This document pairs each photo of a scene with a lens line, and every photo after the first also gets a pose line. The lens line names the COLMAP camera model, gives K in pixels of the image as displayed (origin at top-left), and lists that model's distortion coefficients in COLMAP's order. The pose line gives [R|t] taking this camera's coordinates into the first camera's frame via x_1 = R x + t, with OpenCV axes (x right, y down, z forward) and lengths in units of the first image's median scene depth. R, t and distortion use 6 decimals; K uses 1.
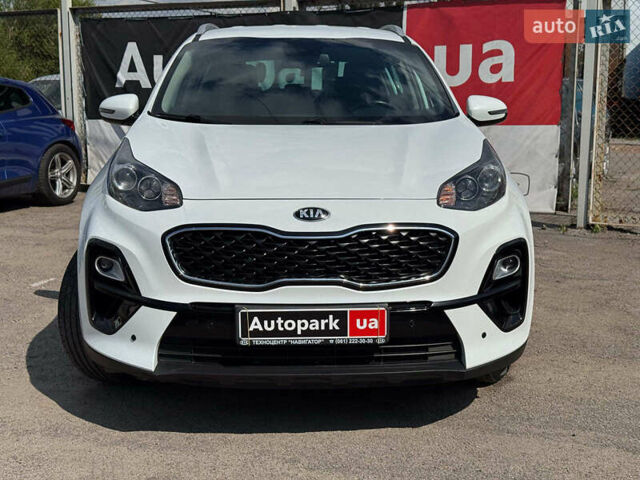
lens RADIAL K [[868.0, 0, 320.0], [0, 868.0, 240.0], [0, 0, 1]] dist [0.104668, -0.016369]
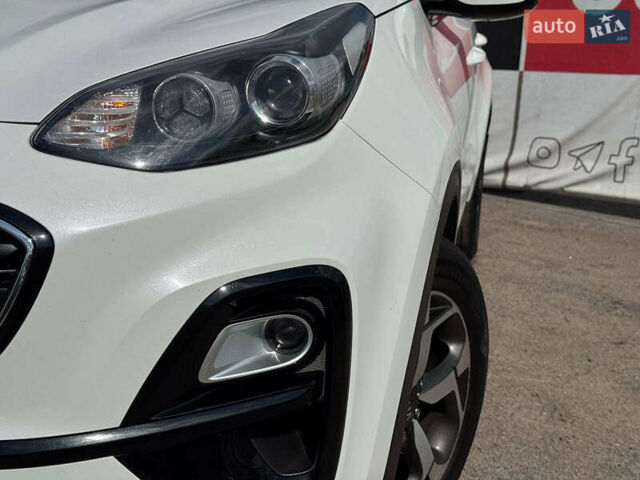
lens RADIAL K [[923.1, 0, 320.0], [0, 923.1, 240.0], [0, 0, 1]] dist [0.015286, 0.013937]
pose [[0.971484, 0.095280, -0.217118, 0.337375], [-0.089112, 0.995295, 0.038051, -0.028444], [0.219722, -0.017618, 0.975403, 0.711806]]
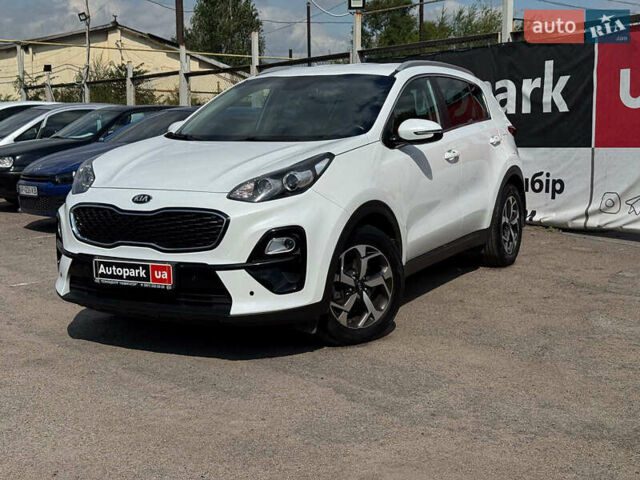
lens RADIAL K [[868.0, 0, 320.0], [0, 868.0, 240.0], [0, 0, 1]] dist [0.104668, -0.016369]
pose [[0.865129, 0.056741, -0.498330, 1.013197], [-0.071980, 0.997341, -0.011402, 0.035316], [0.496358, 0.045734, 0.866913, -0.143268]]
